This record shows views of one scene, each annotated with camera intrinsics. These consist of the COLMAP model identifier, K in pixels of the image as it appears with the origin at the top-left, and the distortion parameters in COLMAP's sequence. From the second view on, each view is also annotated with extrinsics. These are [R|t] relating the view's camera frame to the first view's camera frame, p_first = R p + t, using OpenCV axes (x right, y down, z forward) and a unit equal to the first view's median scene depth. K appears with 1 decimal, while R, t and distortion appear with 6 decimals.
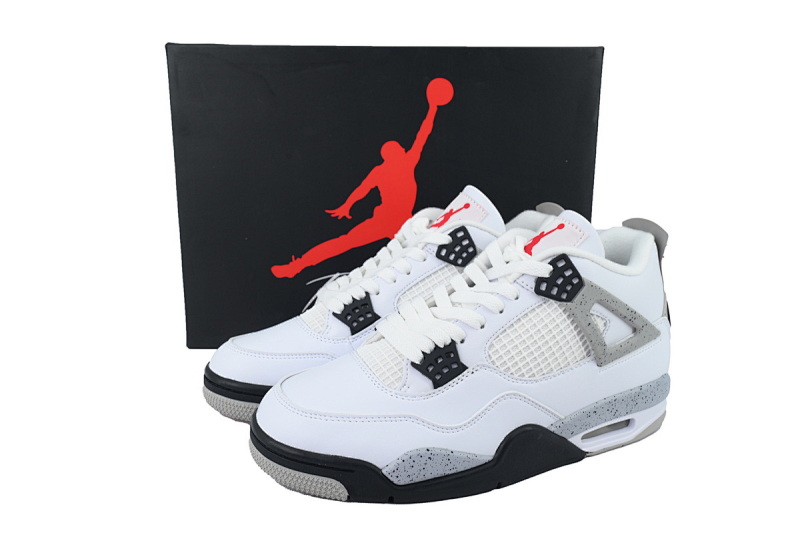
lens RADIAL K [[702.2, 0, 400.0], [0, 702.2, 266.5], [0, 0, 1]] dist [0.007693, -0.000565]
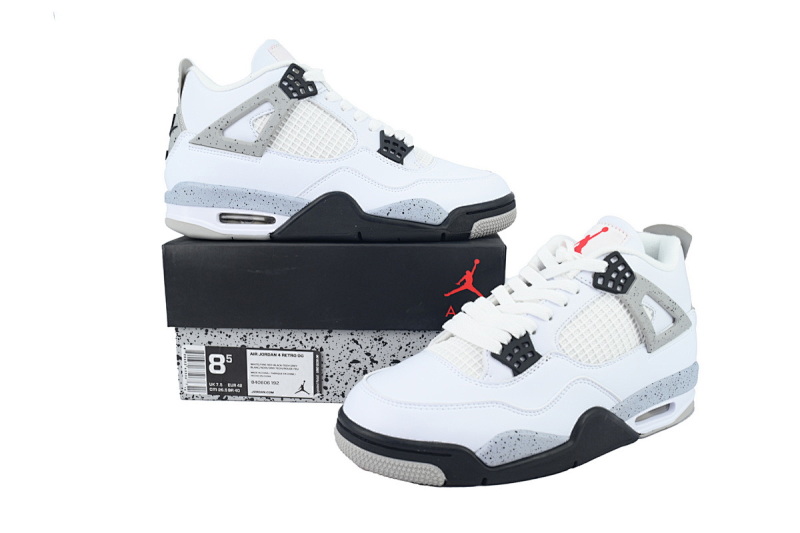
lens RADIAL K [[702.2, 0, 400.0], [0, 702.2, 266.5], [0, 0, 1]] dist [0.007693, -0.000565]
pose [[0.992022, -0.028431, 0.122818, -0.246970], [0.037679, 0.996573, -0.073645, 0.075917], [-0.120303, 0.077685, 0.989693, -0.062792]]
